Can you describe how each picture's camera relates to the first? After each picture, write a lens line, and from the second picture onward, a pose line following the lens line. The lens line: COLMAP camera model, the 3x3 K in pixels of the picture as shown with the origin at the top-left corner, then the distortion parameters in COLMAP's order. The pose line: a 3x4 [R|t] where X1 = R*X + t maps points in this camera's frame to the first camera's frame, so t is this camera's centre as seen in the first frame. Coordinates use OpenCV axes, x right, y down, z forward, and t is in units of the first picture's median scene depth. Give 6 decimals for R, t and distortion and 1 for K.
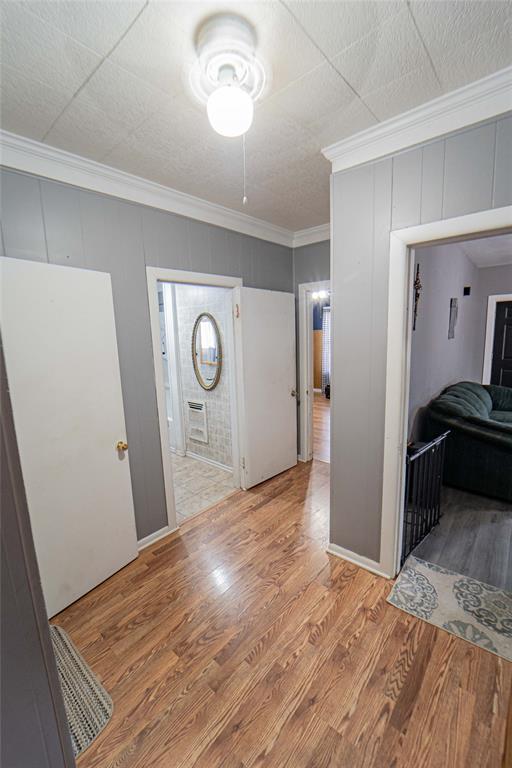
lens RADIAL K [[317.3, 0, 256.0], [0, 317.3, 384.0], [0, 0, 1]] dist [-0.020020, -0.000501]
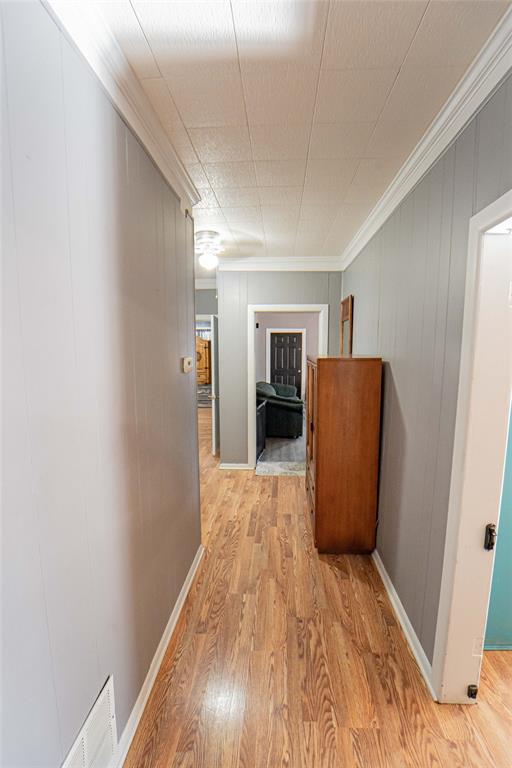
lens RADIAL K [[317.3, 0, 256.0], [0, 317.3, 384.0], [0, 0, 1]] dist [-0.020020, -0.000501]
pose [[0.805421, -0.035992, 0.591609, -0.782714], [0.069590, 0.996993, -0.034086, 0.146741], [-0.588603, 0.068624, 0.805504, -0.729489]]
